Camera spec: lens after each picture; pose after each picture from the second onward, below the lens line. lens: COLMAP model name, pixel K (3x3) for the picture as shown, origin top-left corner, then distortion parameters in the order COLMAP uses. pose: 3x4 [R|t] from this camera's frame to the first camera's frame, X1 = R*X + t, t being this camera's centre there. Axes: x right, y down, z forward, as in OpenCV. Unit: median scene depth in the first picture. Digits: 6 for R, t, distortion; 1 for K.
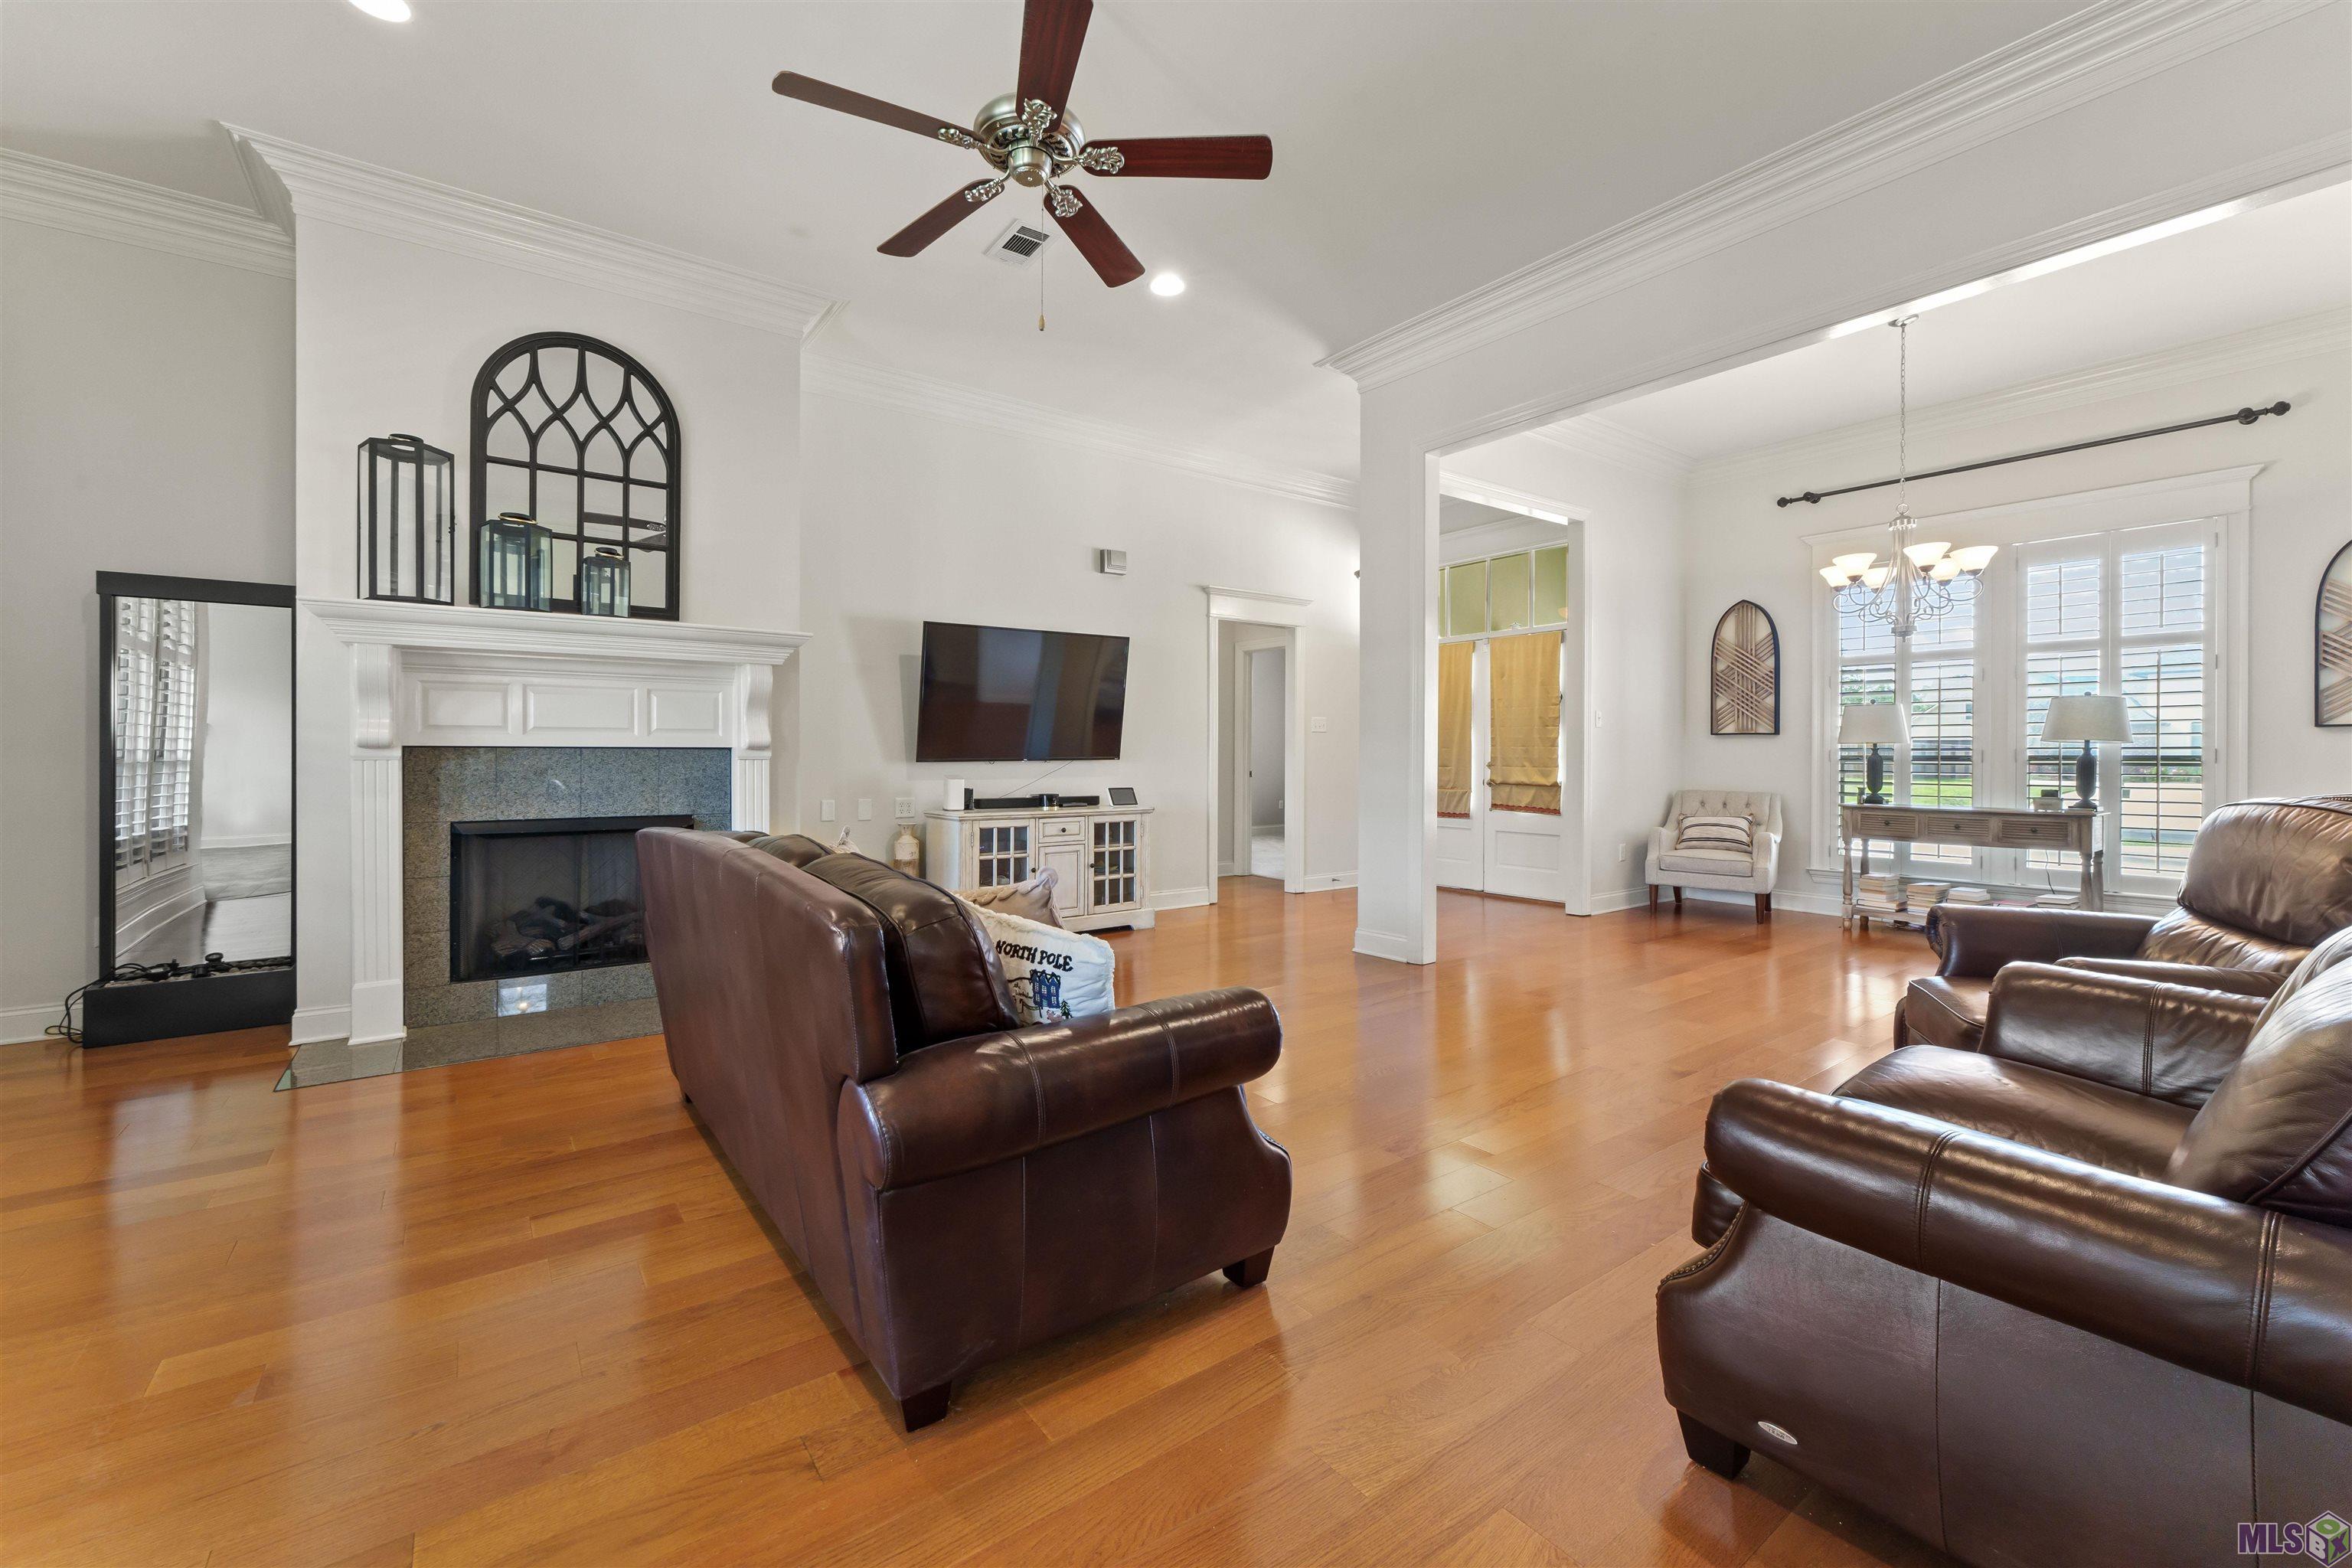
lens RADIAL K [[948.3, 0, 1150.6], [0, 948.3, 756.2], [0, 0, 1]] dist [-0.009517, 0.000252]
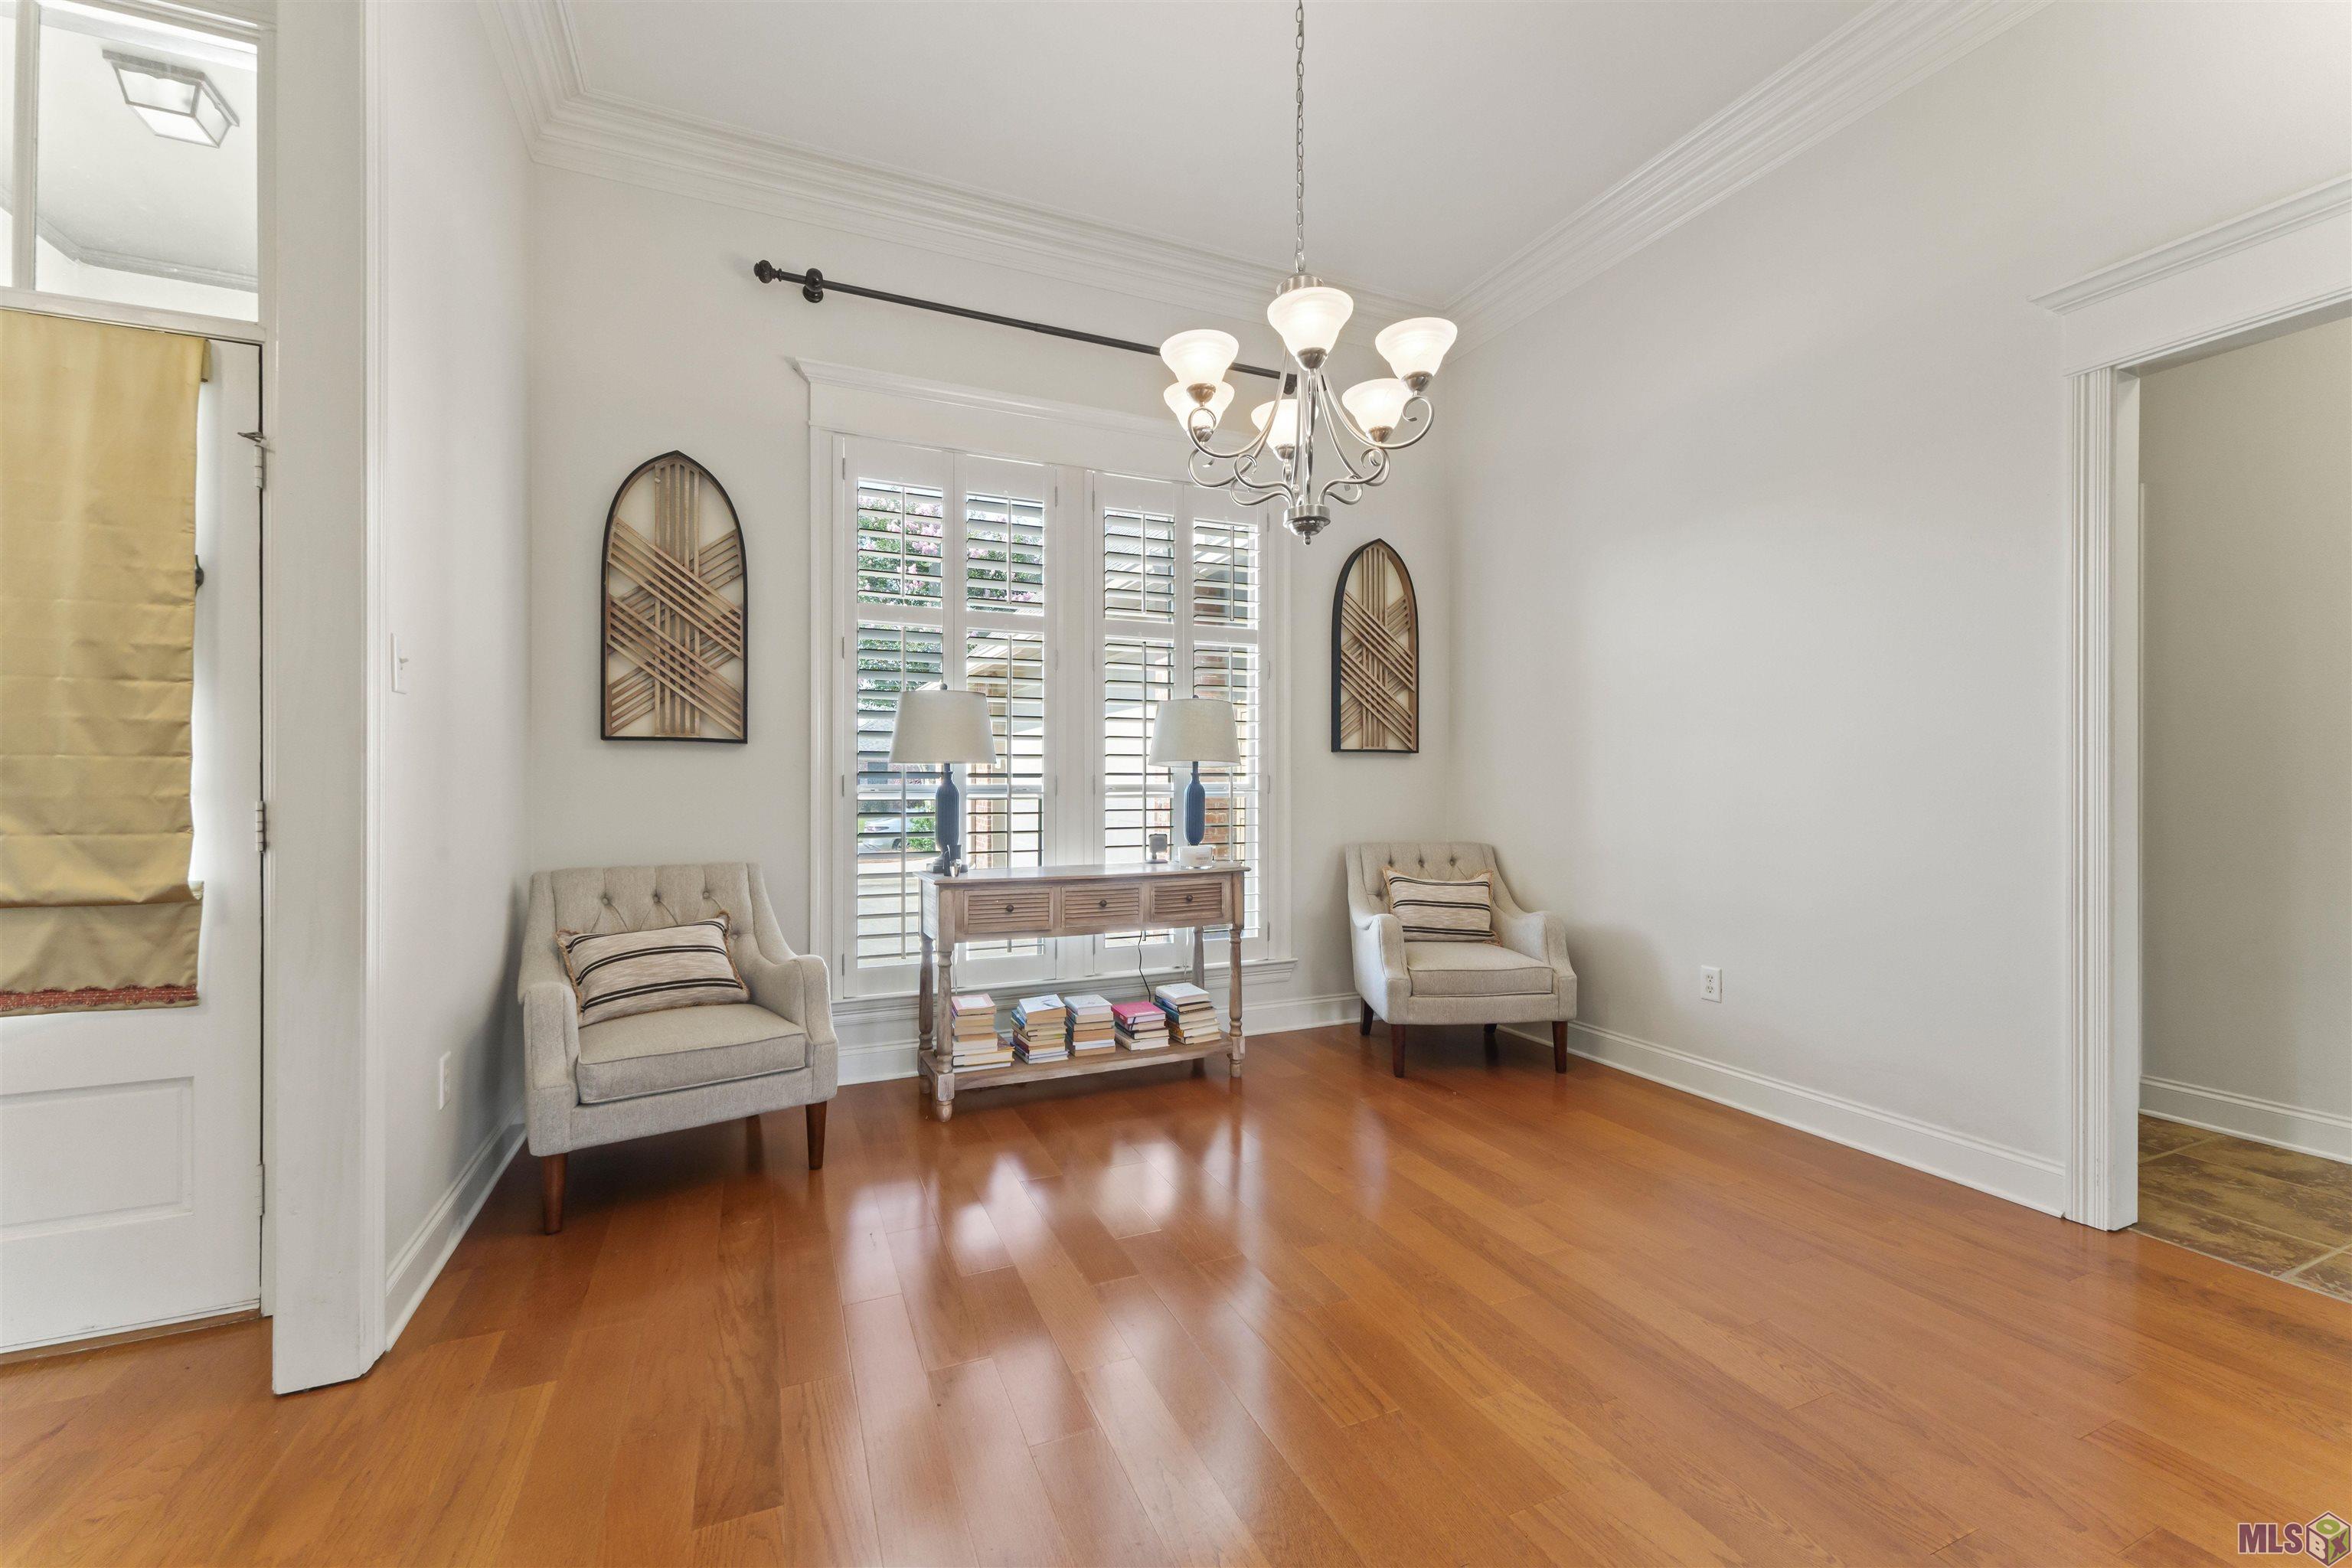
lens RADIAL K [[947.3, 0, 1176.0], [0, 947.3, 784.0], [0, 0, 1]] dist [-0.000873, -0.000120]
pose [[0.198923, -0.001745, 0.980014, 0.220051], [0.004716, 0.999989, 0.000823, -0.000769], [-0.980004, 0.004458, 0.198929, 0.667844]]
